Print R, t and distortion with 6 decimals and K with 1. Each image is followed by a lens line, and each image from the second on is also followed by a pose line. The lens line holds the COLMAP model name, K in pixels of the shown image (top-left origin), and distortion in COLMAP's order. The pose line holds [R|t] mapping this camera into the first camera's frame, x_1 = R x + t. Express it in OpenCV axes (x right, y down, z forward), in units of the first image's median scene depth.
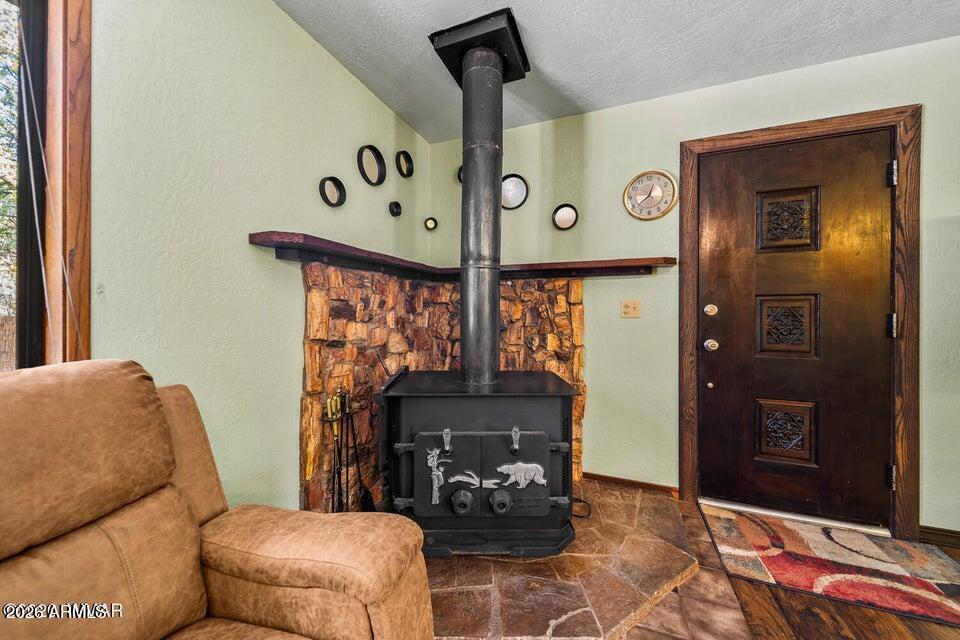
lens RADIAL K [[340.6, 0, 482.7], [0, 340.6, 312.7], [0, 0, 1]] dist [0.010741, -0.002523]
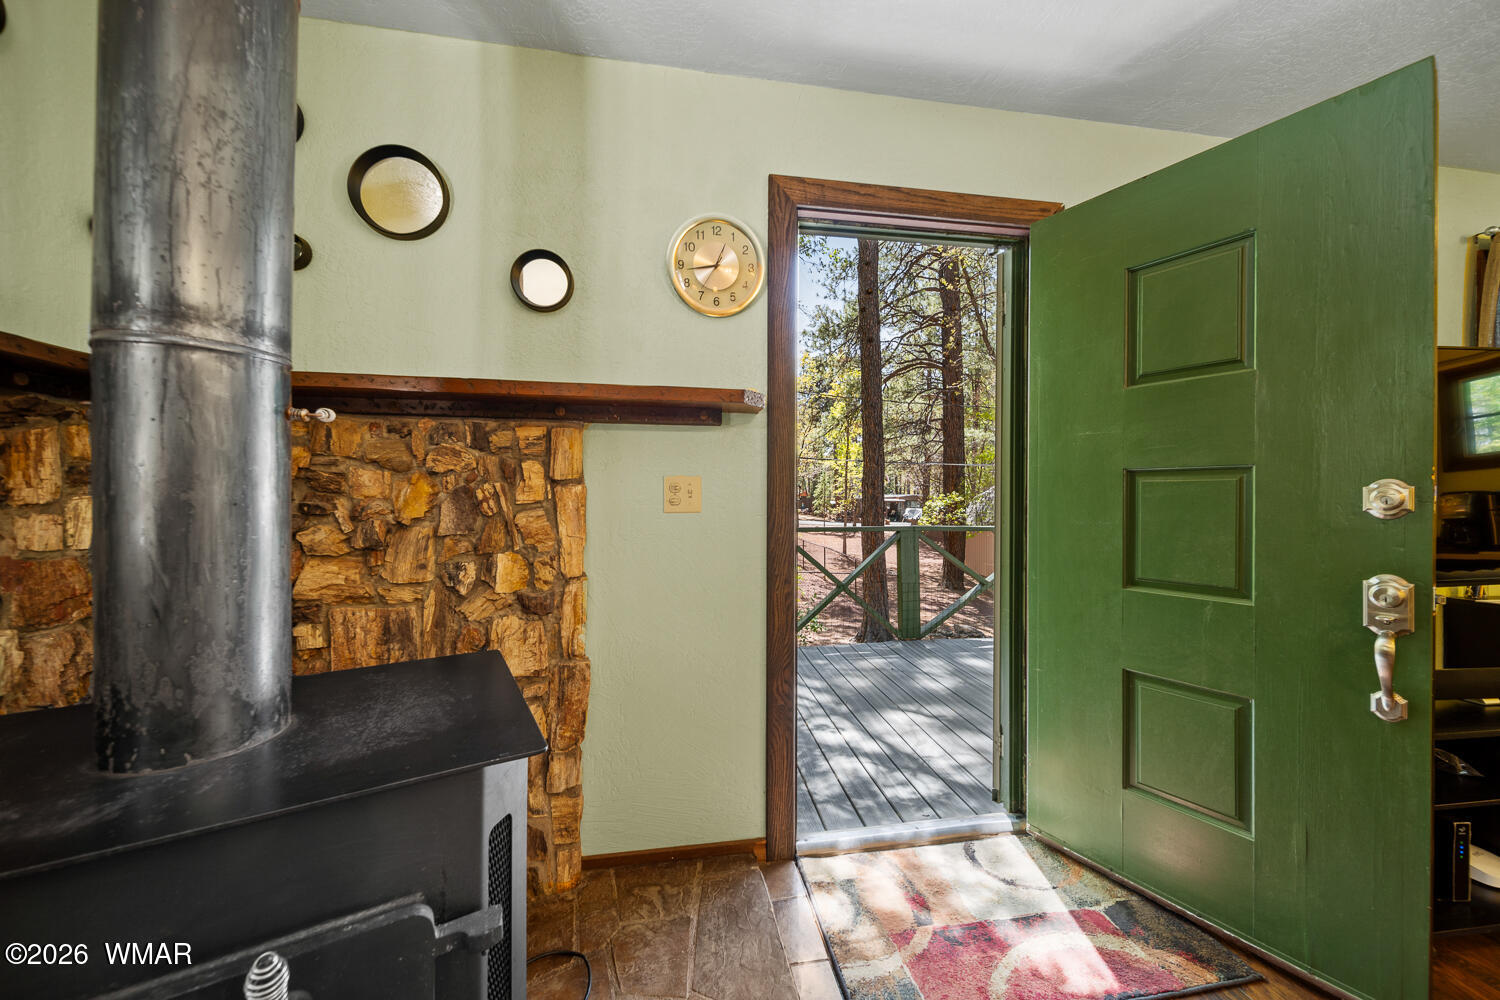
lens RADIAL K [[532.1, 0, 748.1], [0, 532.1, 500.6], [0, 0, 1]] dist [0.010741, -0.002523]
pose [[0.865694, -0.003060, 0.500565, 0.147166], [-0.002297, 0.999947, 0.010086, -0.010669], [-0.500569, -0.009881, 0.865640, 0.323083]]
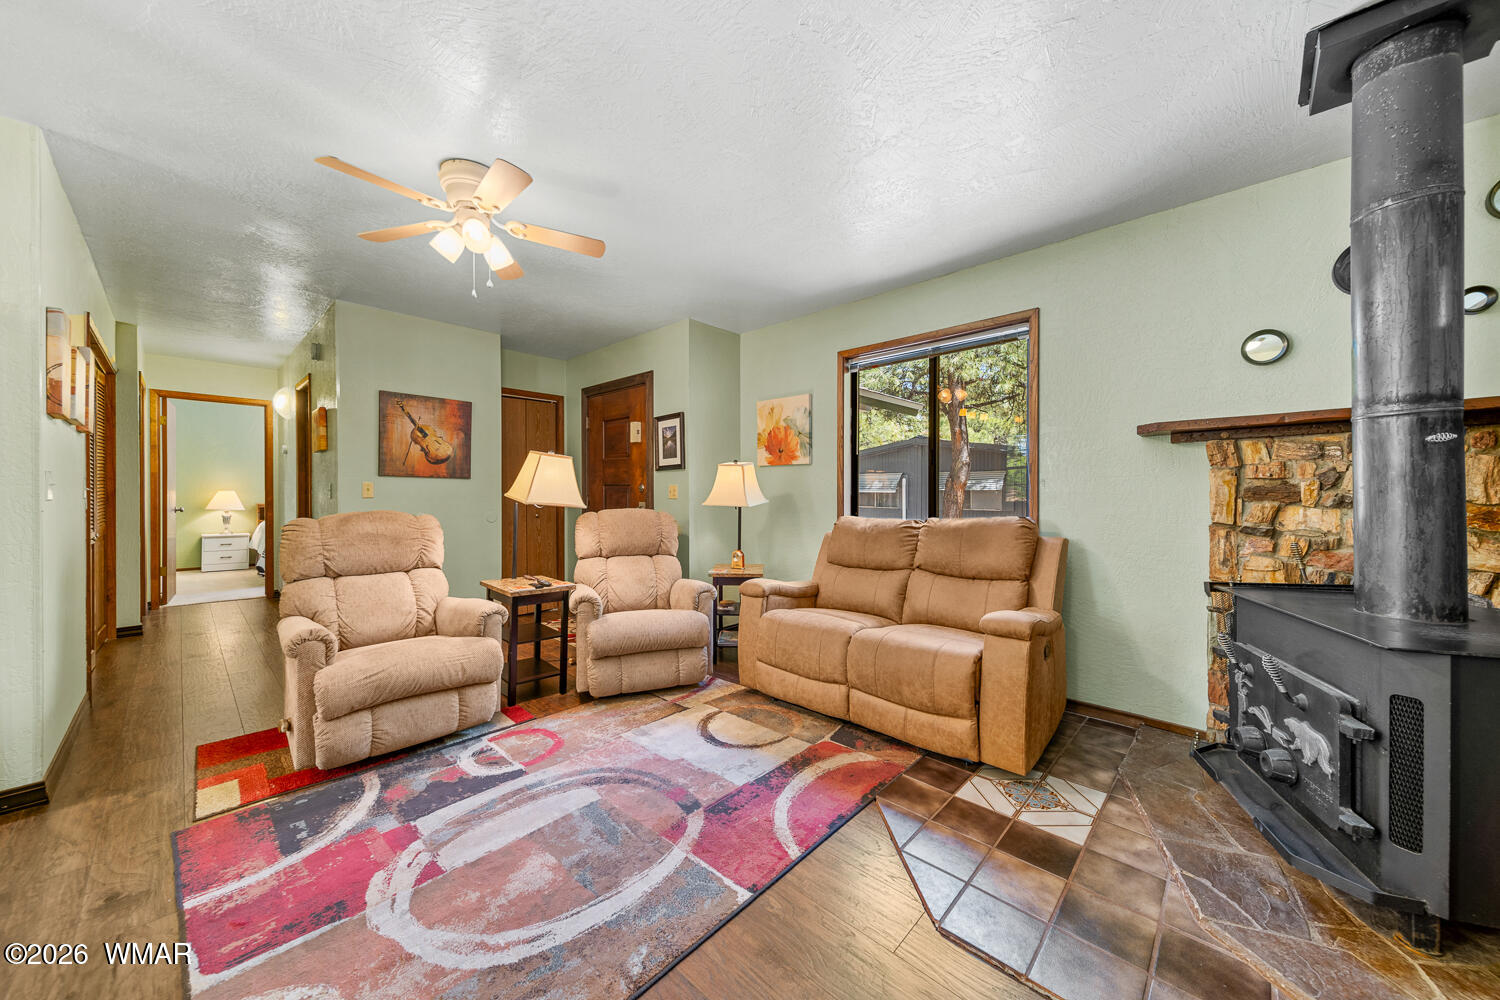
lens RADIAL K [[532.1, 0, 752.4], [0, 532.1, 495.5], [0, 0, 1]] dist [0.010741, -0.002523]
pose [[-0.367862, -0.003623, -0.929873, 1.046946], [-0.000577, 0.999993, -0.003668, 0.007625], [0.929880, -0.000813, -0.367861, 0.288821]]
